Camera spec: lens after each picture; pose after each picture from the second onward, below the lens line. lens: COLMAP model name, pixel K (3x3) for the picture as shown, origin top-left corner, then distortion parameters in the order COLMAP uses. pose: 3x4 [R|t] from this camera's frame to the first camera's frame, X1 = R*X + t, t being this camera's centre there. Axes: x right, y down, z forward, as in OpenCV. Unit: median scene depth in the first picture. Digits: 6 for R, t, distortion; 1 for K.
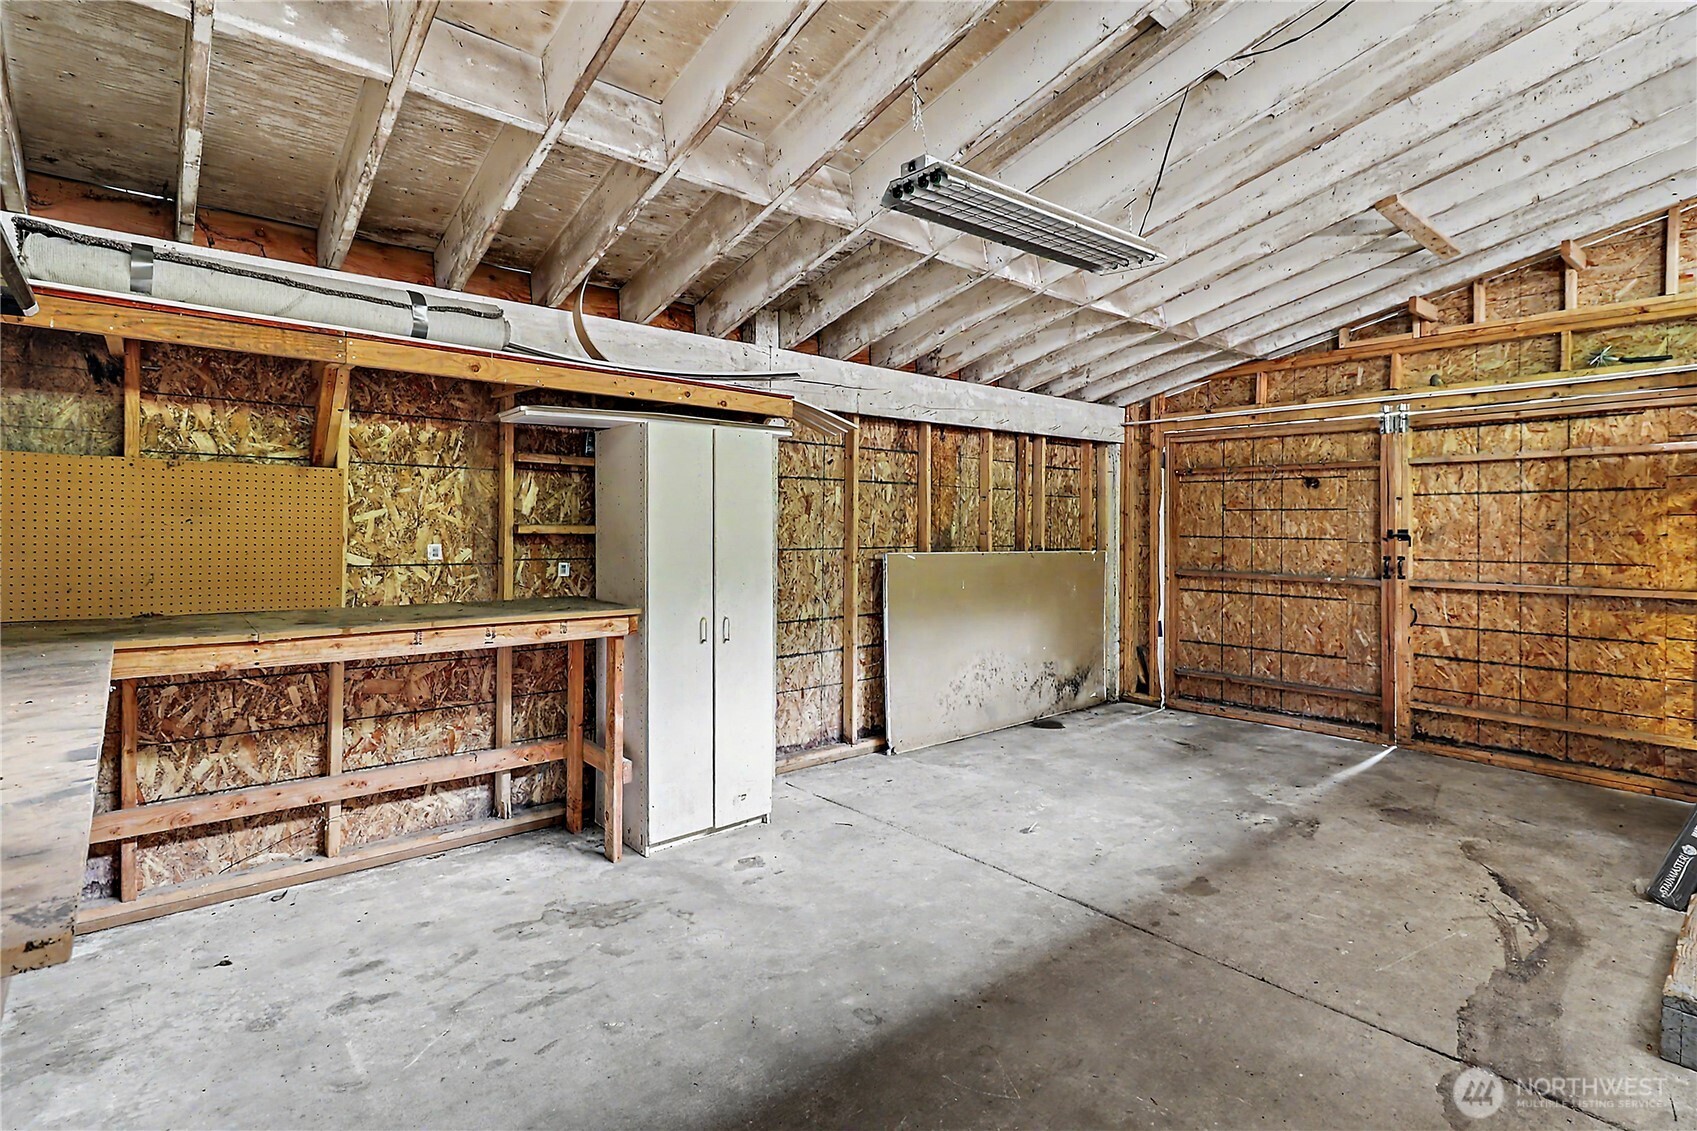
lens RADIAL K [[794.4, 0, 857.1], [0, 794.4, 552.8], [0, 0, 1]] dist [0.001958, -0.000896]
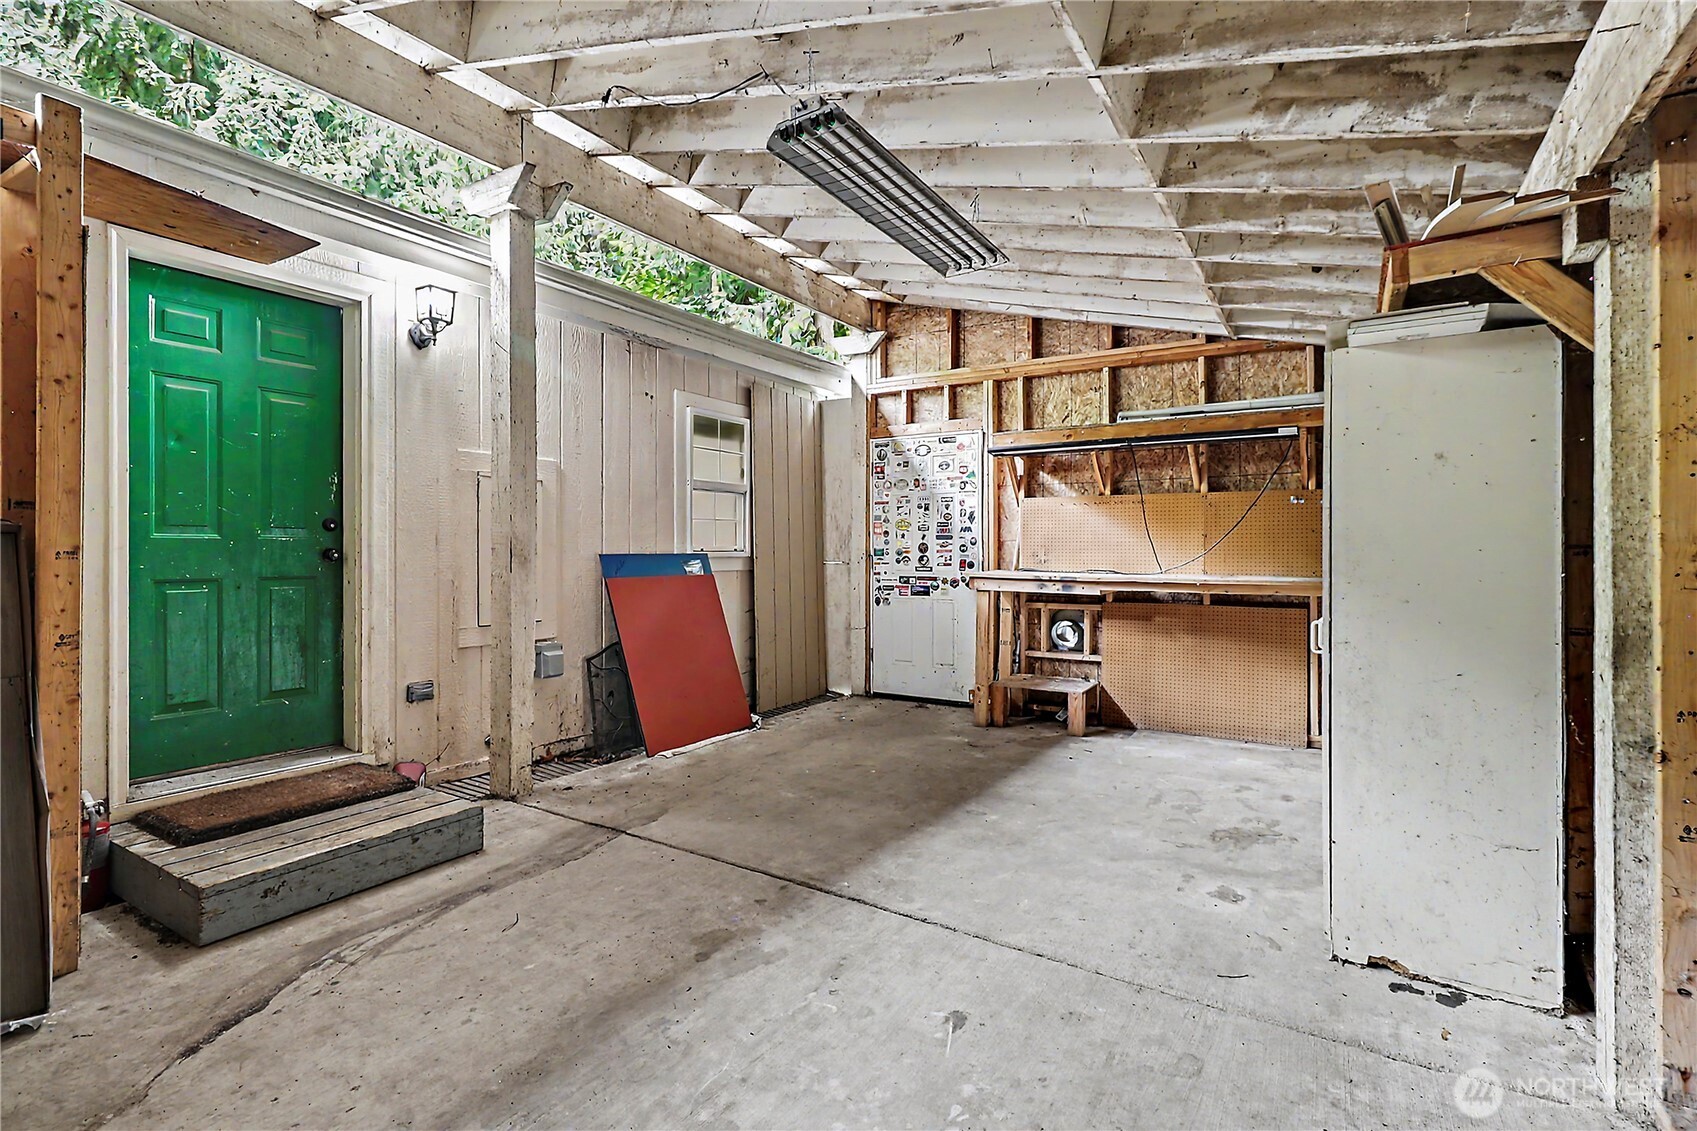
lens RADIAL K [[794.4, 0, 857.1], [0, 794.4, 552.8], [0, 0, 1]] dist [0.001958, -0.000896]
pose [[-0.953302, -0.012720, -0.301749, 0.598115], [-0.023682, 0.999185, 0.032699, 0.004631], [0.301087, 0.038318, -0.952826, 1.980986]]
